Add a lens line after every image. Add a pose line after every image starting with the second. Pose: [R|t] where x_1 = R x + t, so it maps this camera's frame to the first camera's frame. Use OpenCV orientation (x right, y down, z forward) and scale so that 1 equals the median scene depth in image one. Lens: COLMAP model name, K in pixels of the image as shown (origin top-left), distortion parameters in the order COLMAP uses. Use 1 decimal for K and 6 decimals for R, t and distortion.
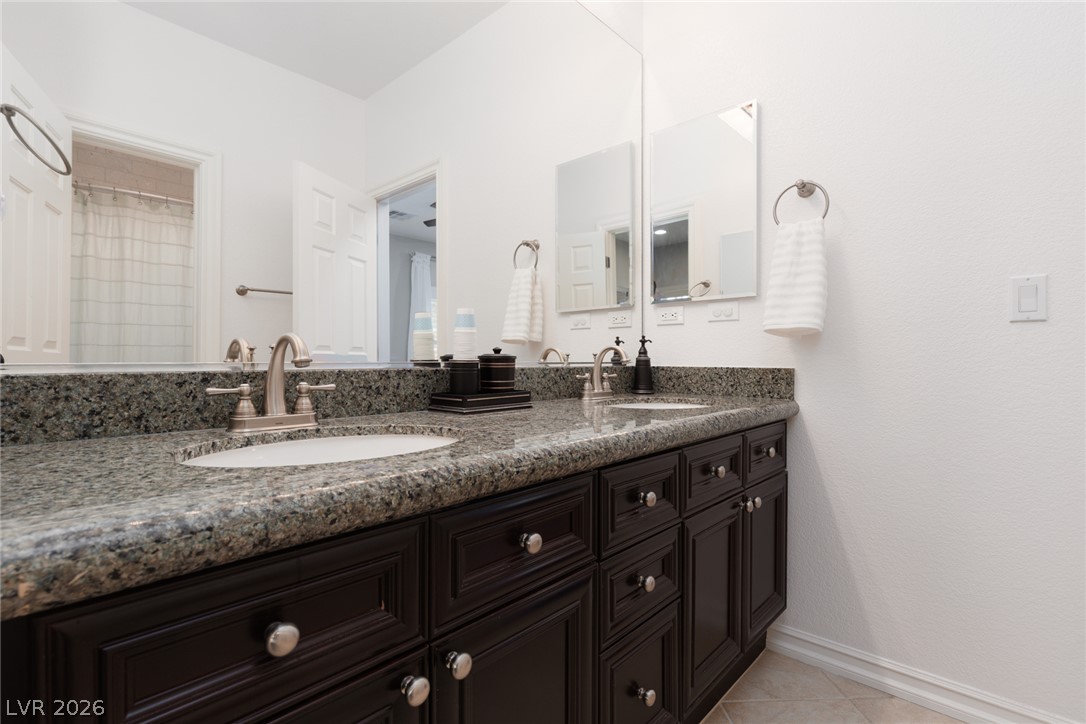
lens RADIAL K [[510.0, 0, 542.3], [0, 510.0, 362.3], [0, 0, 1]] dist [-0.005228, -0.000233]
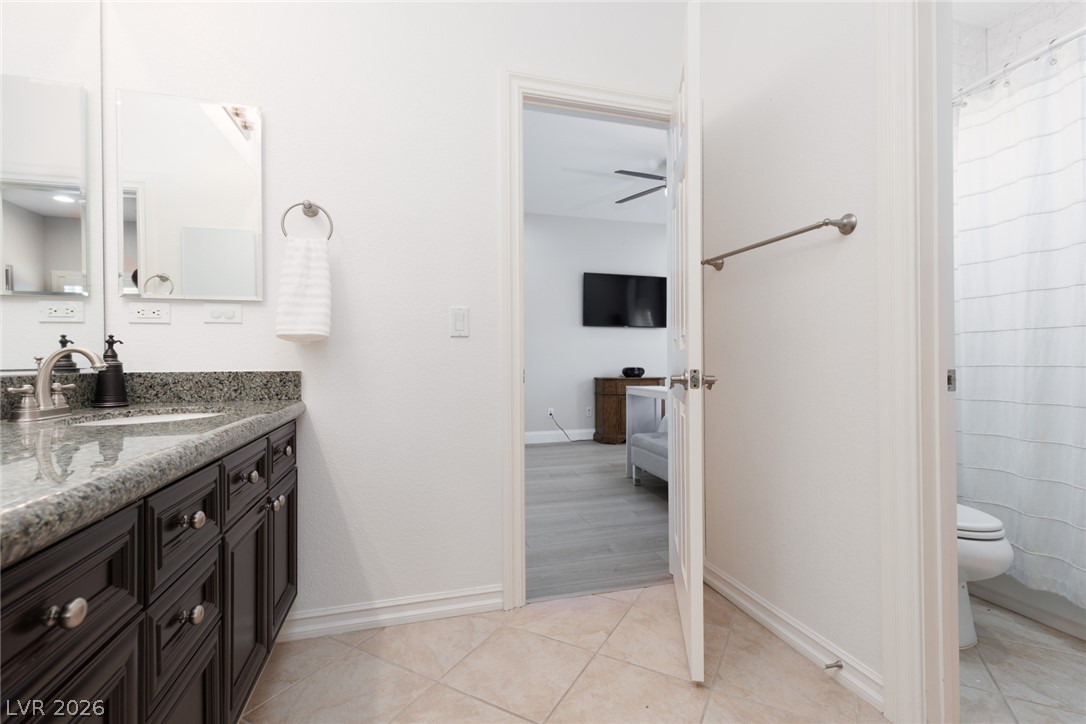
lens RADIAL K [[484.2, 0, 543.8], [0, 484.2, 359.3], [0, 0, 1]] dist [-0.000180, -0.000505]
pose [[0.519432, -0.001968, 0.854509, -0.126383], [0.012243, 0.999912, -0.005139, -0.001747], [-0.854424, 0.013132, 0.519410, 0.019831]]
